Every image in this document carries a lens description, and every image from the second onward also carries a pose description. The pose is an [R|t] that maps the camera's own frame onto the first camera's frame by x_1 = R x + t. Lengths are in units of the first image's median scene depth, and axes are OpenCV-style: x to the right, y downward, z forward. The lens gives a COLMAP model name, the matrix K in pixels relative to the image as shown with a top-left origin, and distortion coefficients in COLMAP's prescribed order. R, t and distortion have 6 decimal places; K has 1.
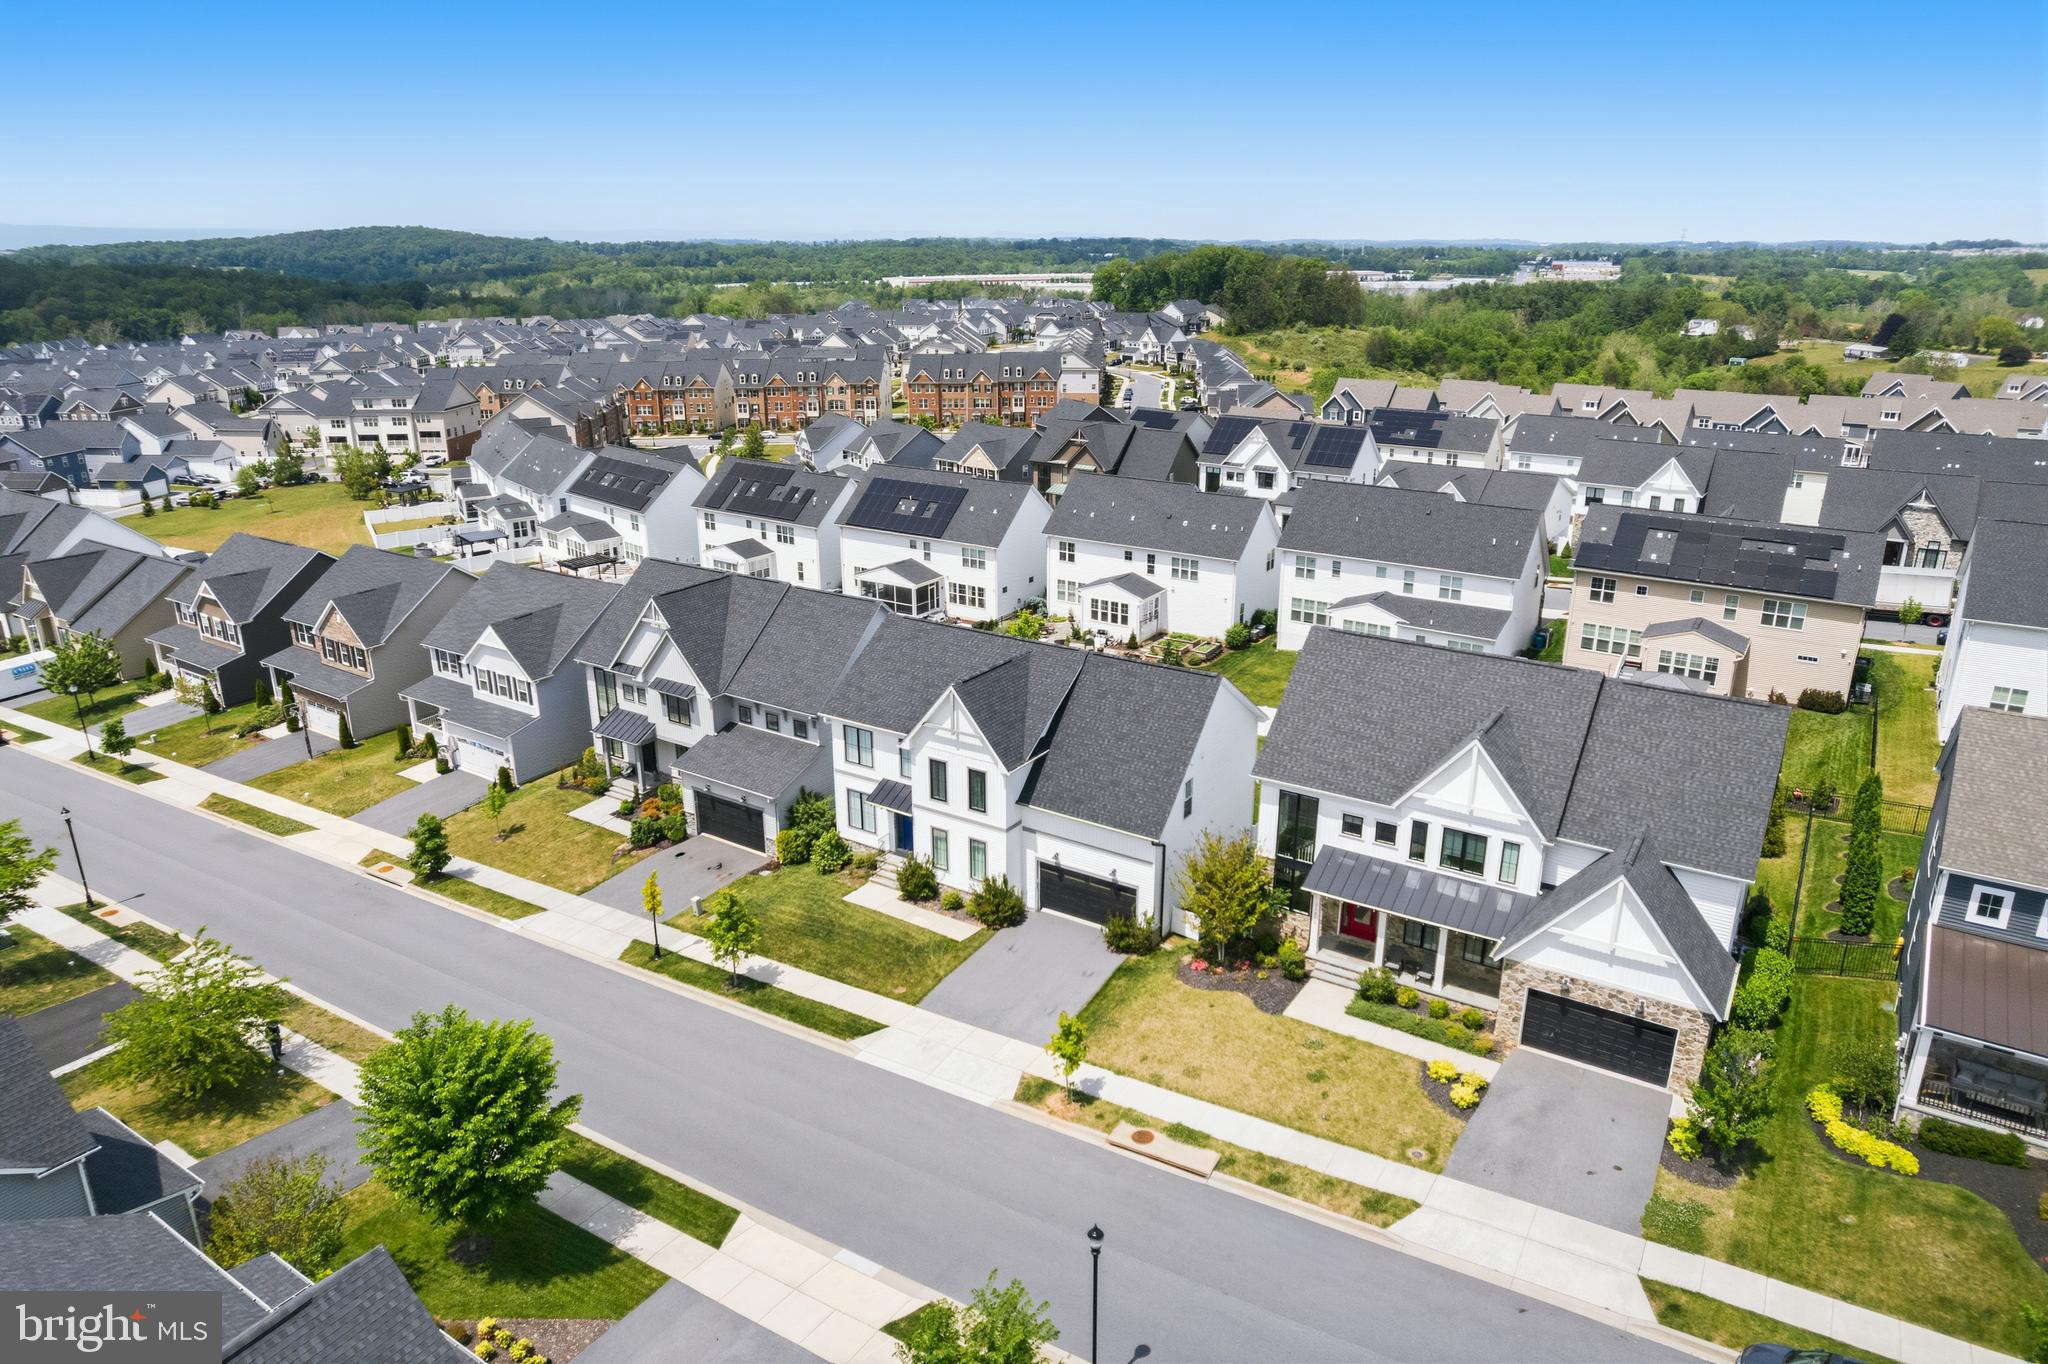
lens RADIAL K [[1311.8, 0, 1024.0], [0, 1311.8, 682.0], [0, 0, 1]] dist [-0.071916, 0.059143]
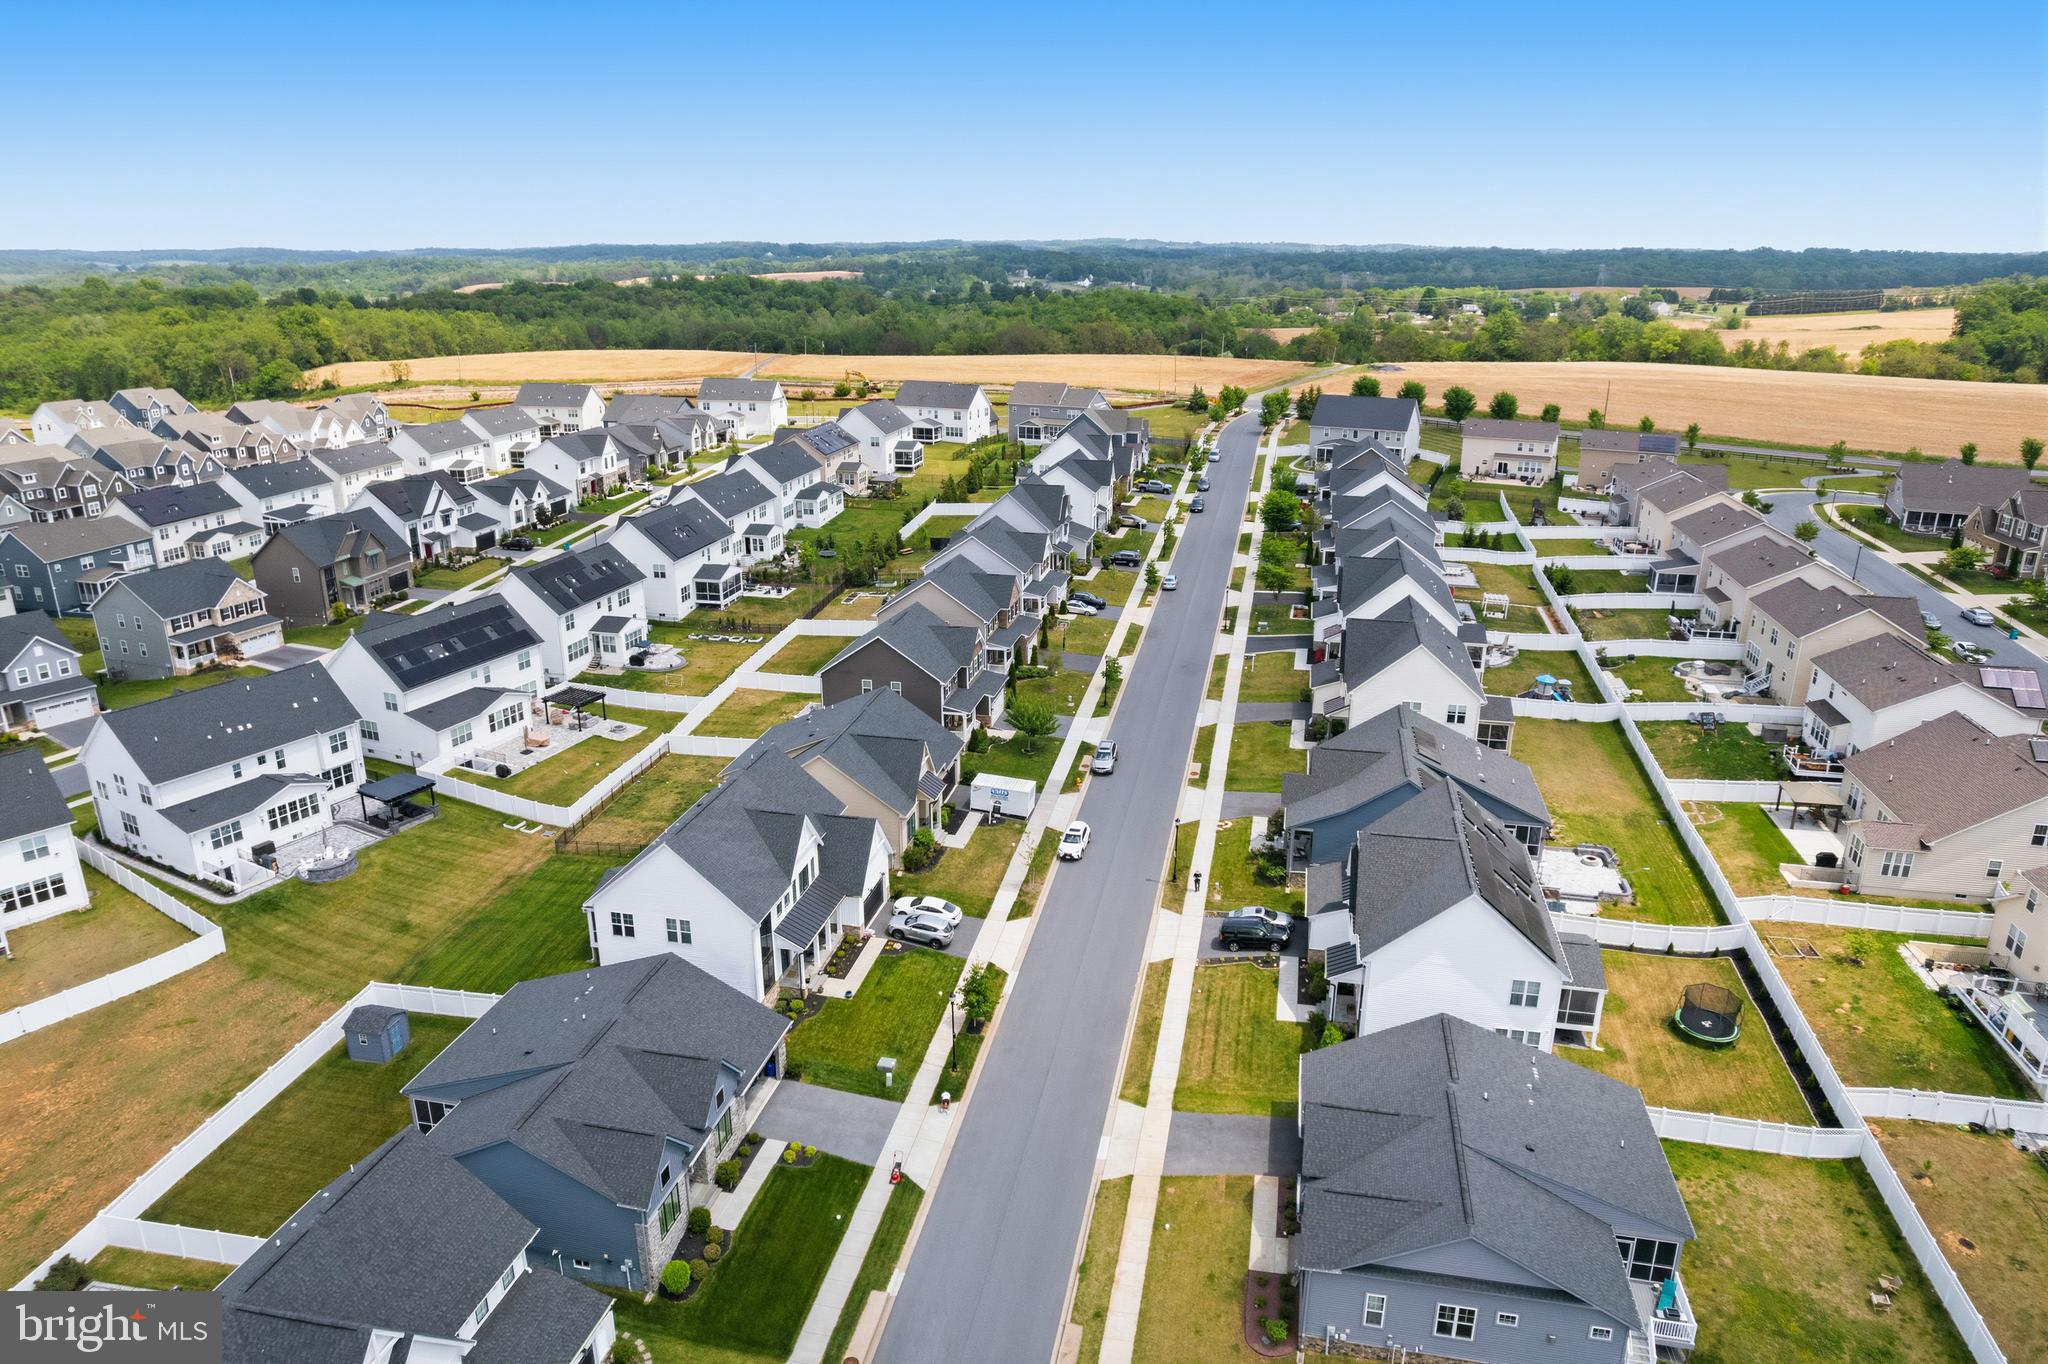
lens RADIAL K [[1311.8, 0, 1024.0], [0, 1311.8, 682.0], [0, 0, 1]] dist [-0.071916, 0.059143]
pose [[-0.368826, -0.288850, 0.883478, -2.558818], [0.297197, 0.863946, 0.406535, -0.773594], [-0.880705, 0.412508, -0.232800, 1.797436]]
